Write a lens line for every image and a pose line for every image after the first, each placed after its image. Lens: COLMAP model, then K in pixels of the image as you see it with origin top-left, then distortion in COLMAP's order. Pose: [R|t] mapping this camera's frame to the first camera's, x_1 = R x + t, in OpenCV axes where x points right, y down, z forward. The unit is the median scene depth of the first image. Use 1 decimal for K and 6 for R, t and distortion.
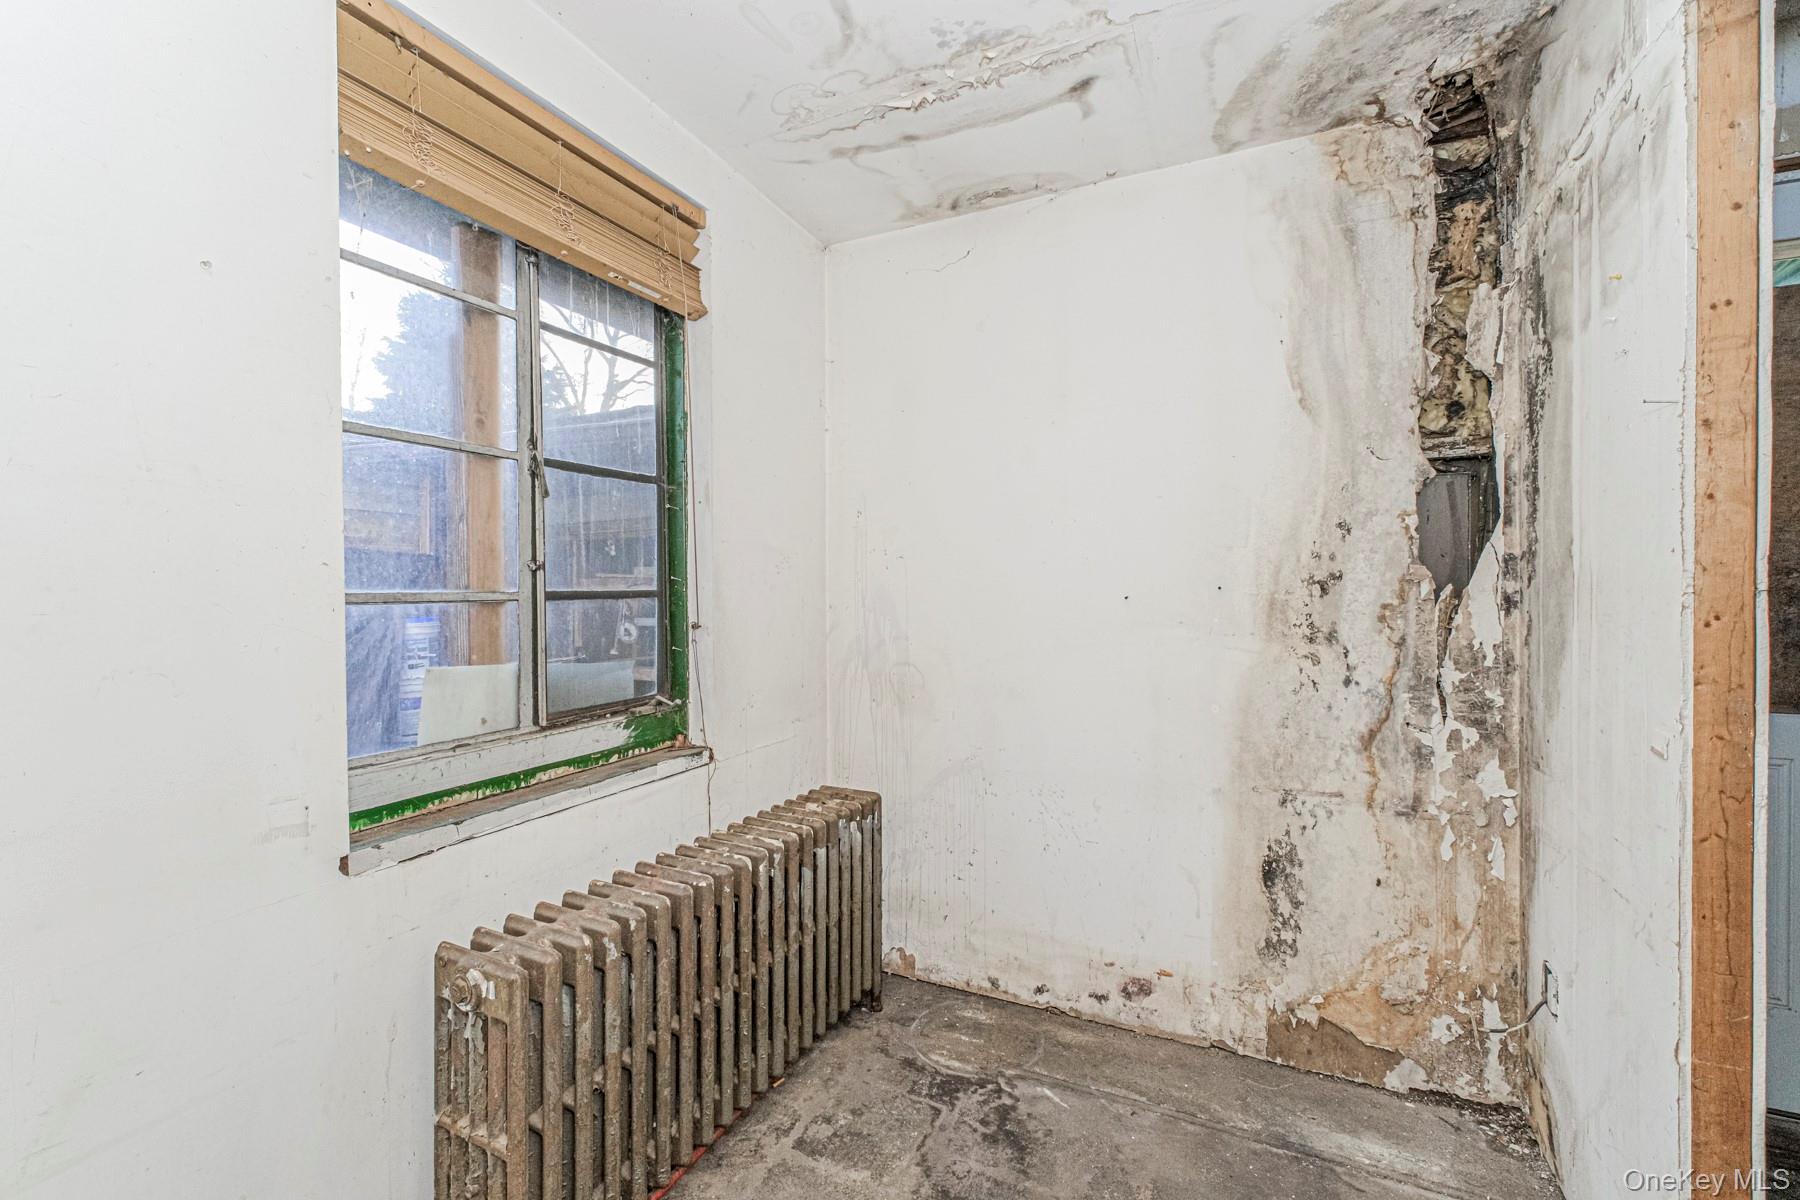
lens RADIAL K [[754.5, 0, 898.8], [0, 754.5, 597.1], [0, 0, 1]] dist [0.003315, -0.000998]
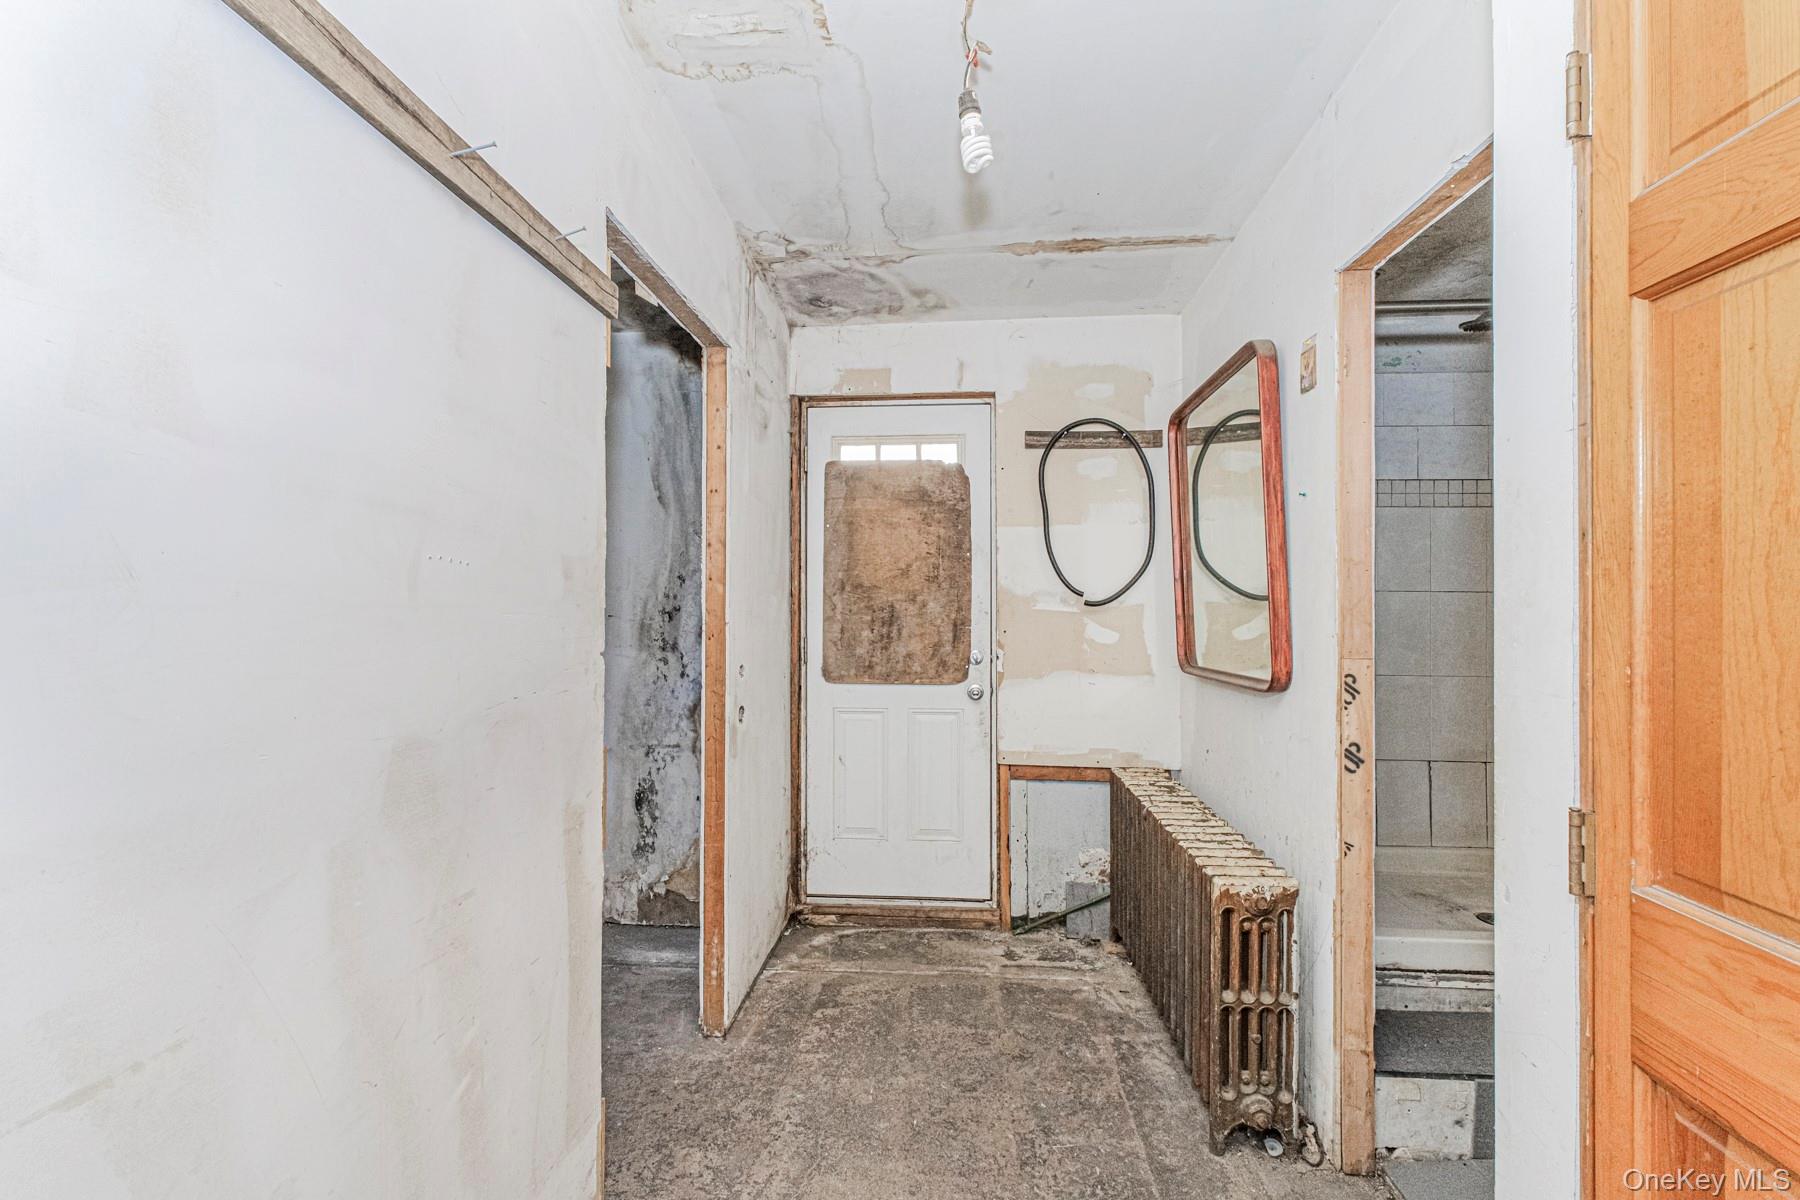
lens RADIAL K [[754.5, 0, 901.3], [0, 754.5, 600.9], [0, 0, 1]] dist [0.003315, -0.000998]
pose [[0.932254, 0.012217, 0.361598, 0.435582], [-0.004583, 0.999748, -0.021962, -0.011486], [-0.361776, 0.018817, 0.932075, -0.649817]]
